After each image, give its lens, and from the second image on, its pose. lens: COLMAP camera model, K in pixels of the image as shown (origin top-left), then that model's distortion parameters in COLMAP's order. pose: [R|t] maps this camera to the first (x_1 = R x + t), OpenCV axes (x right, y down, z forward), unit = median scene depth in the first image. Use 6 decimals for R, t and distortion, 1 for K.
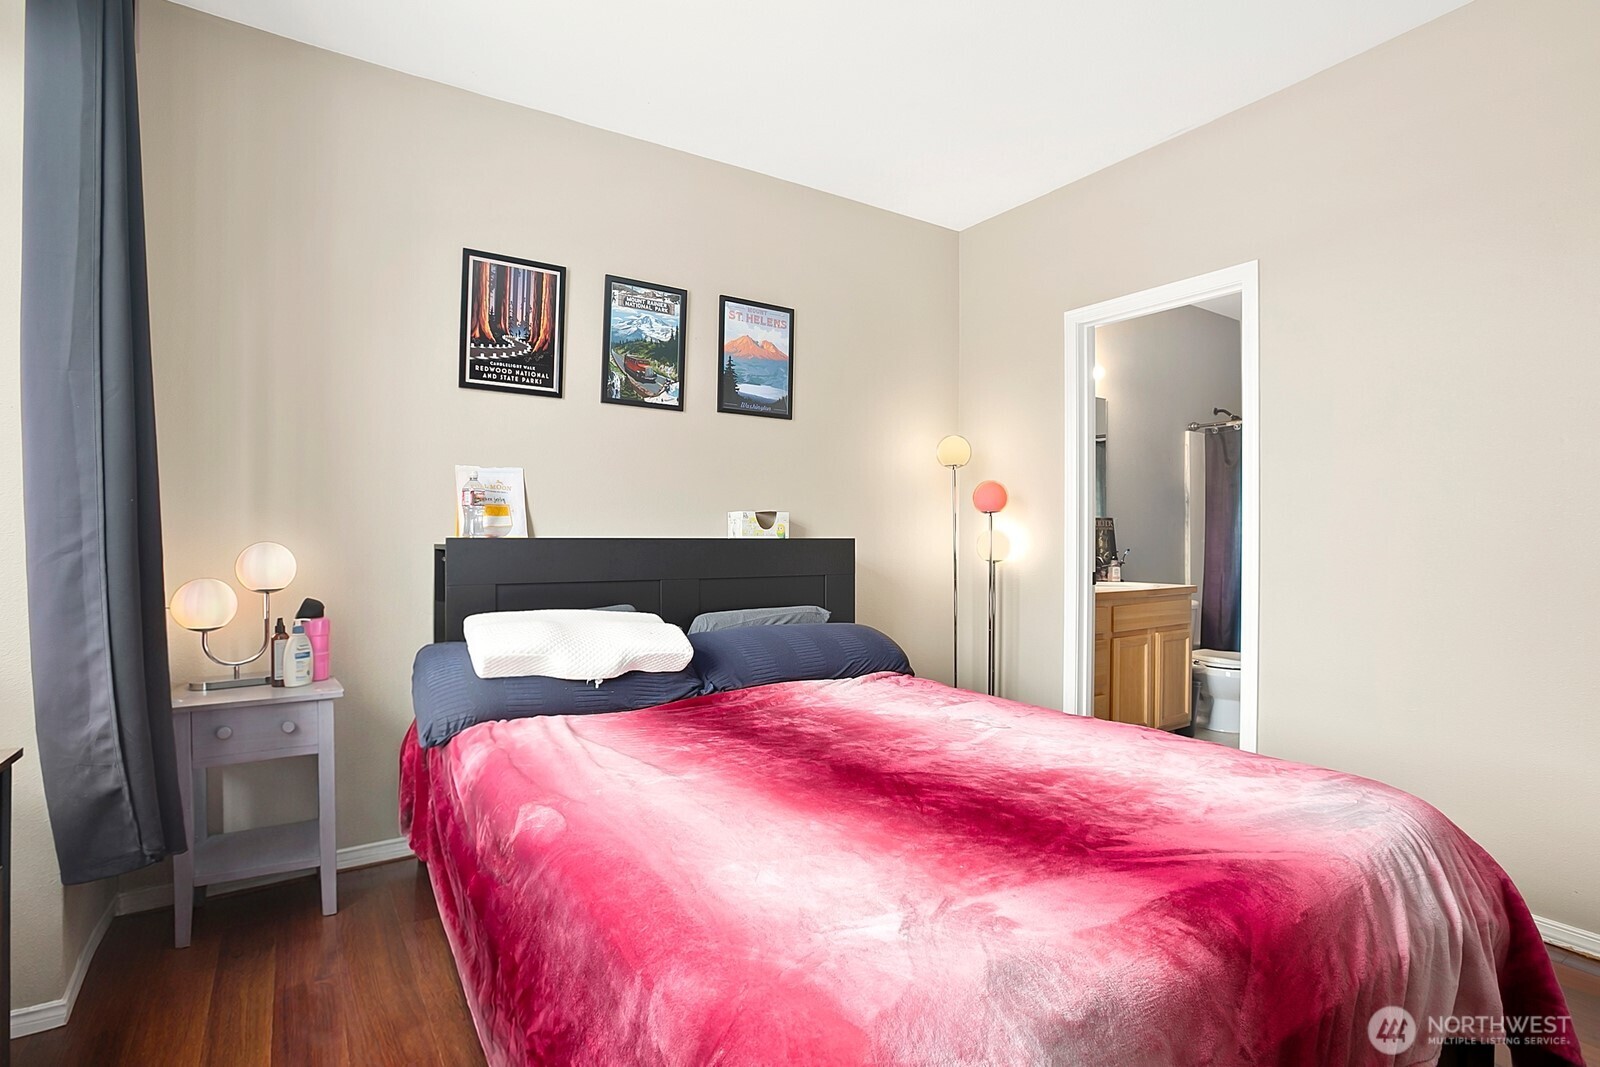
lens RADIAL K [[816.0, 0, 802.1], [0, 816.0, 530.5], [0, 0, 1]] dist [-0.030013, 0.001843]
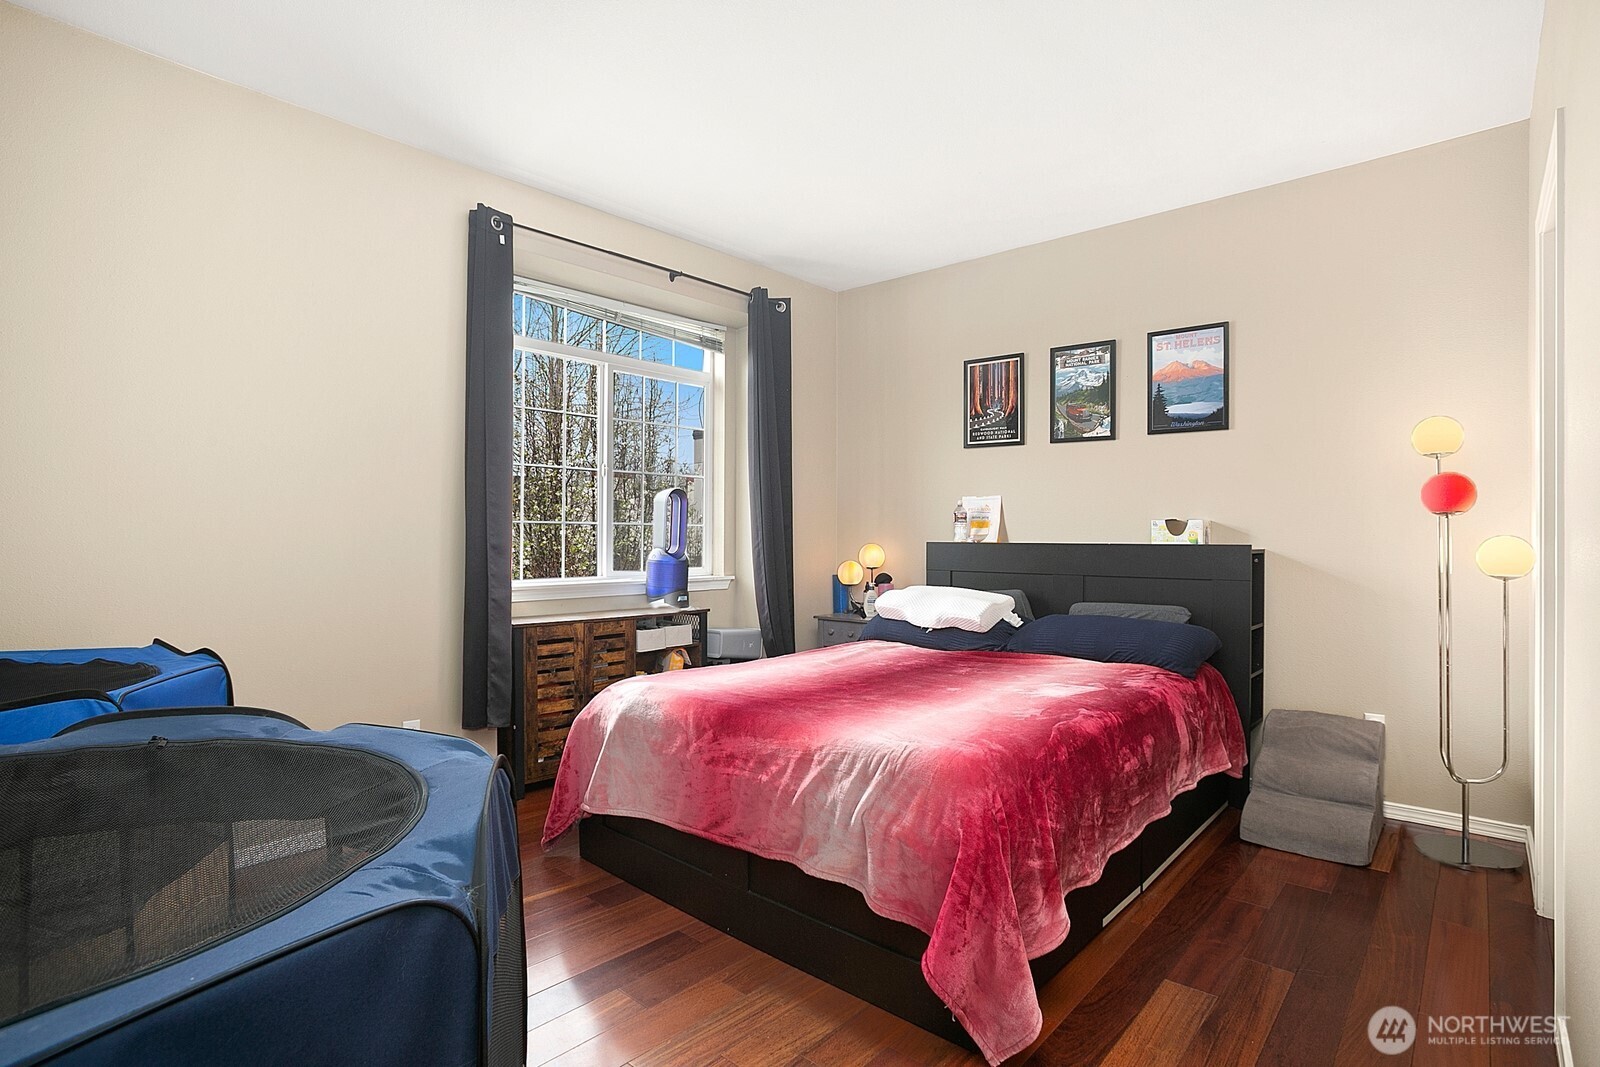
lens RADIAL K [[840.0, 0, 808.8], [0, 840.0, 539.0], [0, 0, 1]] dist [0.002665, 0.000196]
pose [[0.263553, -0.002443, -0.964642, 0.977749], [-0.001490, 0.999995, -0.002940, 0.007222], [0.964644, 0.002212, 0.263548, 0.235965]]
